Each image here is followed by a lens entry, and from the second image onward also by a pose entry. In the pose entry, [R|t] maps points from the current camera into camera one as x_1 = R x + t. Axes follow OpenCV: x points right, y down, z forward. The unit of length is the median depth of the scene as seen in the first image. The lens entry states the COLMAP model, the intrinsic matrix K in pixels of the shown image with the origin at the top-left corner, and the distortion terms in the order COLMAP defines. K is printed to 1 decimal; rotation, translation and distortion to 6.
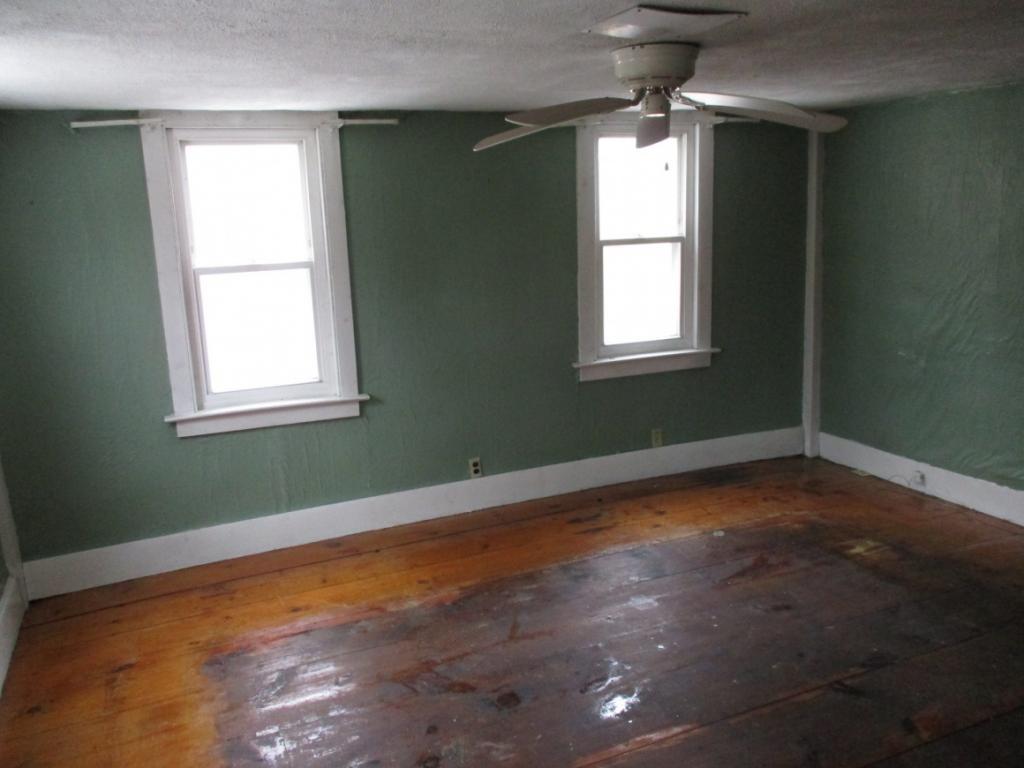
lens RADIAL K [[852.9, 0, 512.0], [0, 852.9, 384.0], [0, 0, 1]] dist [-0.019929, 0.001314]
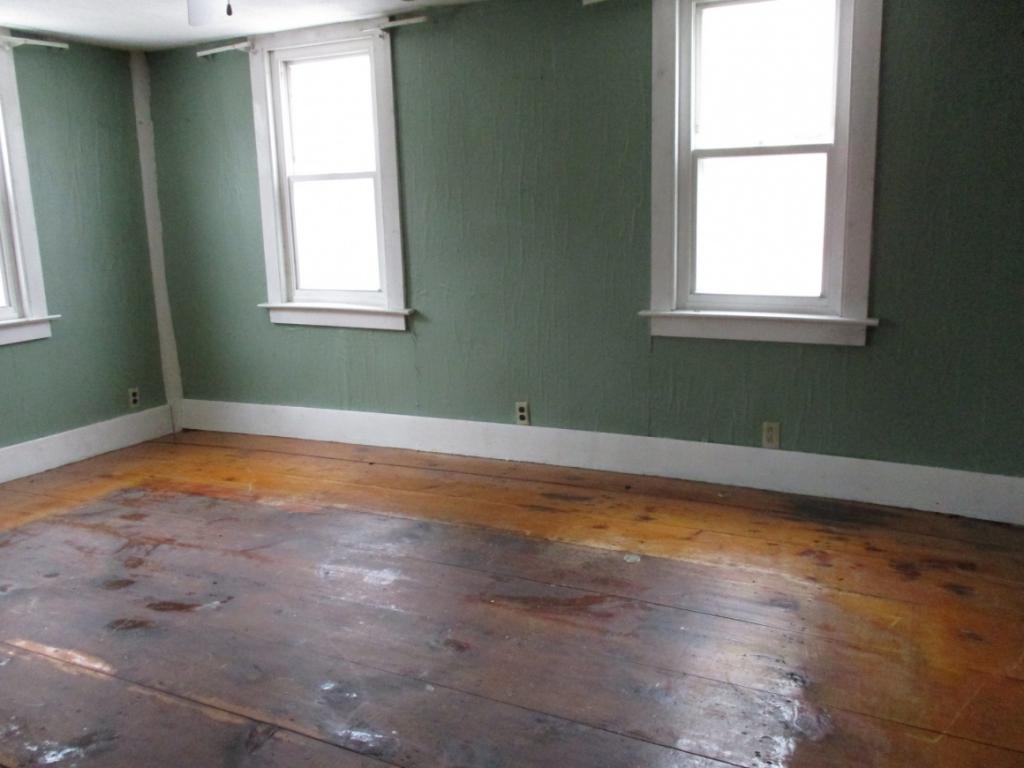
lens RADIAL K [[852.9, 0, 512.0], [0, 852.9, 384.0], [0, 0, 1]] dist [-0.019929, 0.001314]
pose [[0.647369, 0.174936, -0.741829, 0.620535], [-0.153229, 0.983303, 0.098162, -0.016991], [0.746615, 0.050123, 0.663365, 0.421670]]
